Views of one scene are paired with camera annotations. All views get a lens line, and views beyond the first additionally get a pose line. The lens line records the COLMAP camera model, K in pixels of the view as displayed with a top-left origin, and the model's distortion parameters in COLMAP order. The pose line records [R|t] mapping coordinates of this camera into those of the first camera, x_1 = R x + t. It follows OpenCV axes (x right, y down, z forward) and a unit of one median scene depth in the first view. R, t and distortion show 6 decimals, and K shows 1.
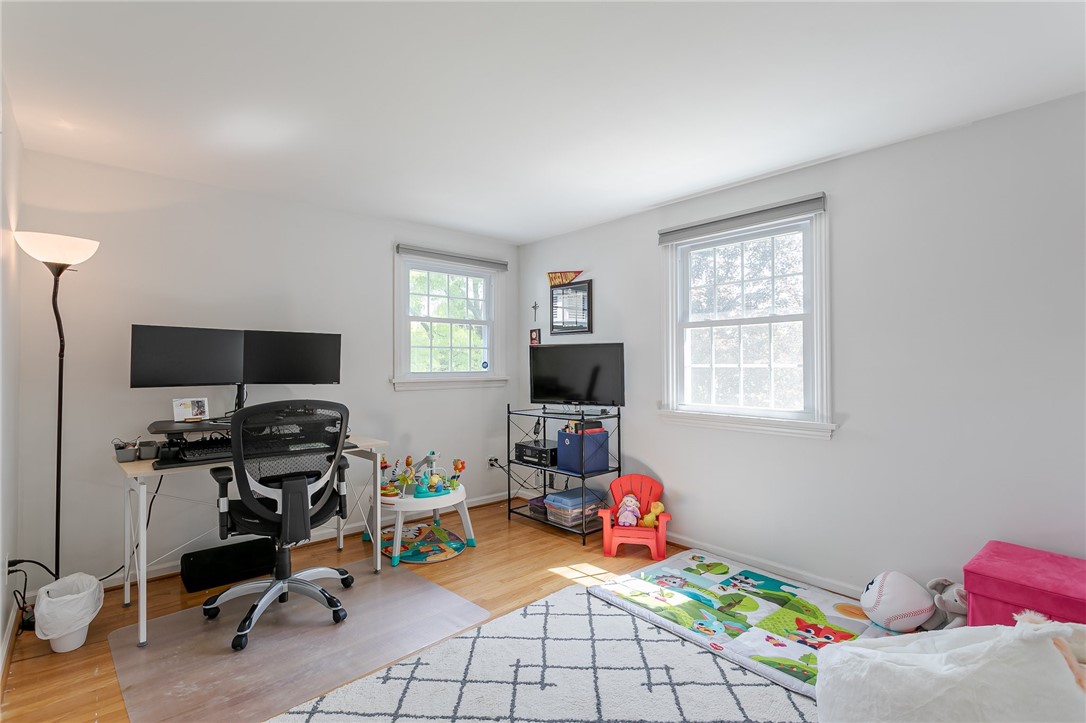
lens RADIAL K [[512.5, 0, 537.8], [0, 512.5, 357.7], [0, 0, 1]] dist [0.001432, 0.001235]
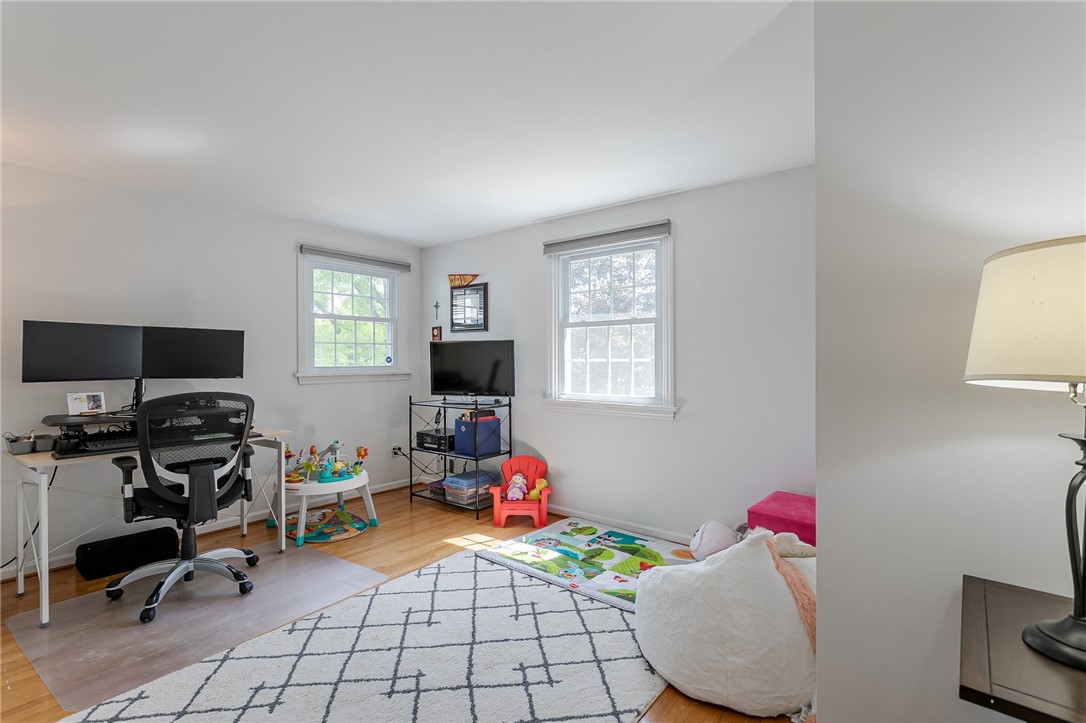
lens RADIAL K [[512.5, 0, 537.8], [0, 512.5, 357.7], [0, 0, 1]] dist [0.001432, 0.001235]
pose [[0.986446, -0.000068, 0.164083, 0.042913], [-0.001583, 0.999949, 0.009930, -0.001990], [-0.164076, -0.010056, 0.986396, -0.156247]]
